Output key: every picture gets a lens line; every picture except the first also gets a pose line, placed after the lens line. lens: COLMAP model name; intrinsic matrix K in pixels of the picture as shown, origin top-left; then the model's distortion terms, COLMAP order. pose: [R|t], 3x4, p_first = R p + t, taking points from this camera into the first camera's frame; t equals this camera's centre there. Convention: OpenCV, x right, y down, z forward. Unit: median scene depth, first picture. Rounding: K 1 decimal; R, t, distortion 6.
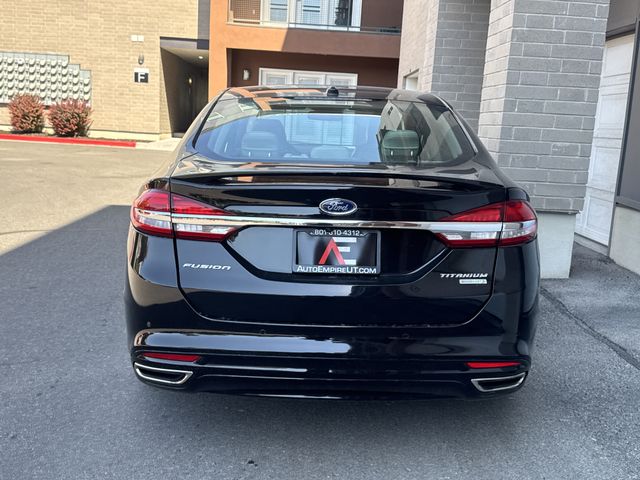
lens RADIAL K [[710.7, 0, 320.5], [0, 710.7, 227.7], [0, 0, 1]] dist [0.206133, -0.475514]
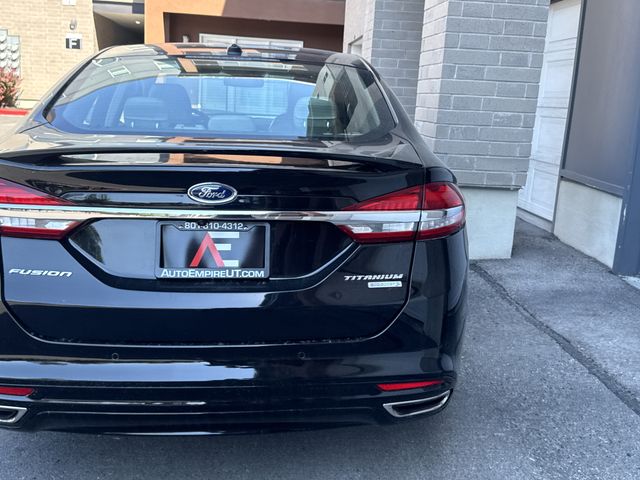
lens RADIAL K [[710.7, 0, 320.5], [0, 710.7, 227.7], [0, 0, 1]] dist [0.206133, -0.475514]
pose [[0.997893, -0.012172, 0.063735, 0.052323], [0.009633, 0.999154, 0.039987, -0.012498], [-0.064168, -0.039288, 0.997165, 0.120589]]
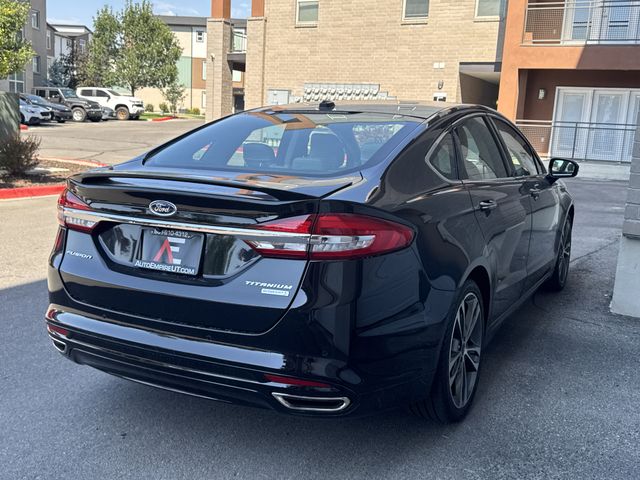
lens RADIAL K [[678.9, 0, 303.2], [0, 678.9, 218.6], [0, 0, 1]] dist [0.156289, -0.409382]
pose [[0.870793, 0.057602, -0.488264, 0.402737], [-0.075605, 0.996989, -0.017219, -0.007061], [0.485802, 0.051909, 0.872526, 0.116184]]
